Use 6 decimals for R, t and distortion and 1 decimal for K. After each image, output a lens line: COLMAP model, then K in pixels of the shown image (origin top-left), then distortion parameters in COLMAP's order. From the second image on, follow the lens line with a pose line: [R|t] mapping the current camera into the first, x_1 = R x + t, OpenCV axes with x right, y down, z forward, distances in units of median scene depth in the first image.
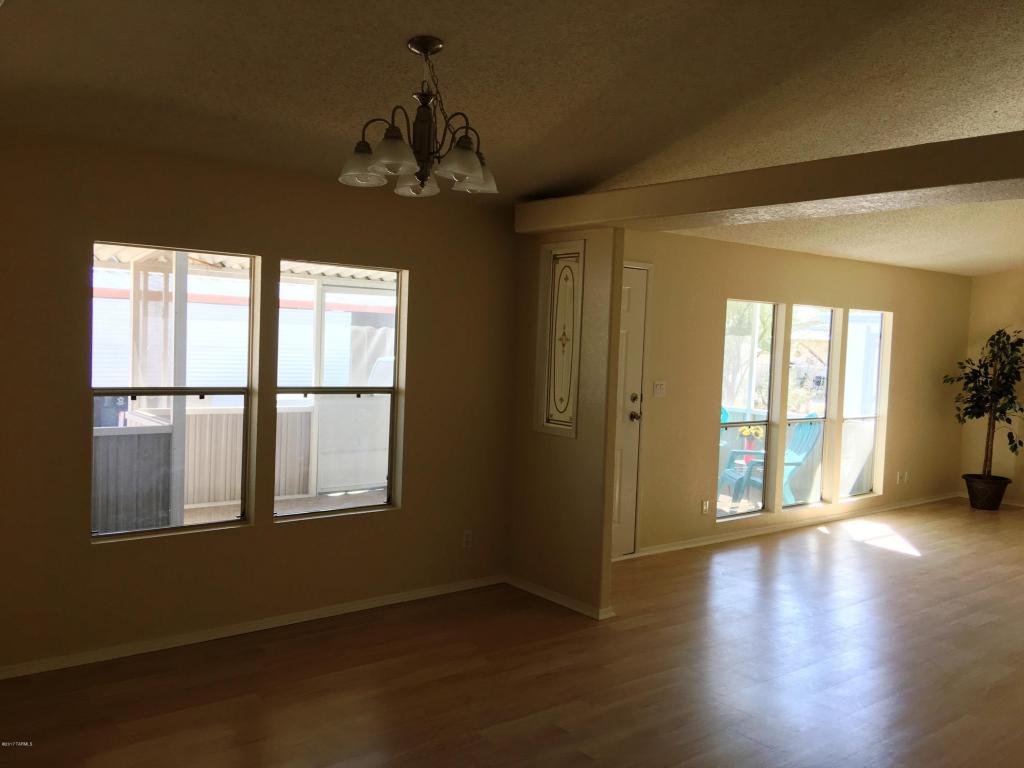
lens RADIAL K [[855.5, 0, 512.0], [0, 855.5, 384.0], [0, 0, 1]] dist [0.011623, -0.073762]
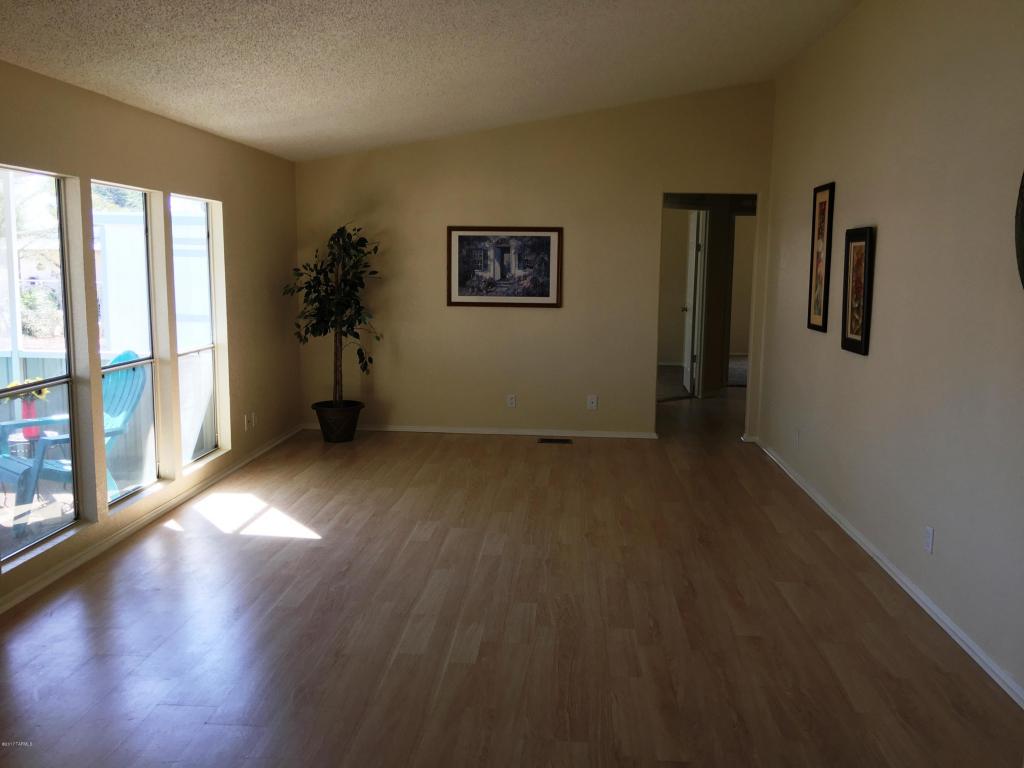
lens RADIAL K [[855.5, 0, 512.0], [0, 855.5, 384.0], [0, 0, 1]] dist [0.011623, -0.073762]
pose [[0.677813, -0.129075, 0.723816, 0.062734], [0.054555, 0.990585, 0.125559, -0.007720], [-0.733207, -0.045618, 0.678473, 0.304536]]
